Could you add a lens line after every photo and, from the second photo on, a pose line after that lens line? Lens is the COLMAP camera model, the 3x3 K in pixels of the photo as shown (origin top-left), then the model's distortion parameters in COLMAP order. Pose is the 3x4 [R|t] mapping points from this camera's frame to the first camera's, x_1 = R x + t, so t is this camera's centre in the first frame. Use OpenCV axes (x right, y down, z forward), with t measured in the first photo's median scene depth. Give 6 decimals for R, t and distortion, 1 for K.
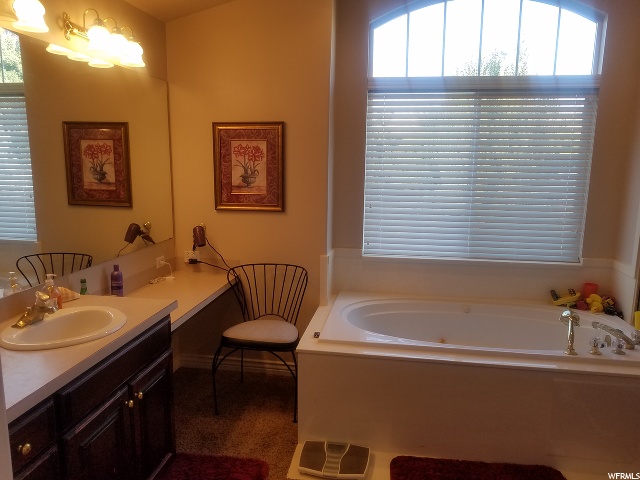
lens RADIAL K [[497.8, 0, 313.7], [0, 497.8, 244.7], [0, 0, 1]] dist [-0.003910, -0.005520]
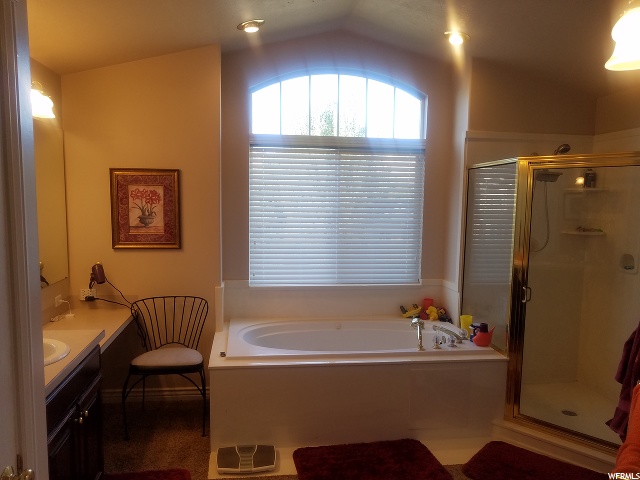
lens RADIAL K [[497.8, 0, 312.3], [0, 497.8, 251.2], [0, 0, 1]] dist [-0.003910, -0.005520]
pose [[0.952528, -0.026229, 0.303320, -0.117269], [0.045970, 0.997250, -0.058129, 0.016709], [-0.300961, 0.069313, 0.951114, -0.146042]]
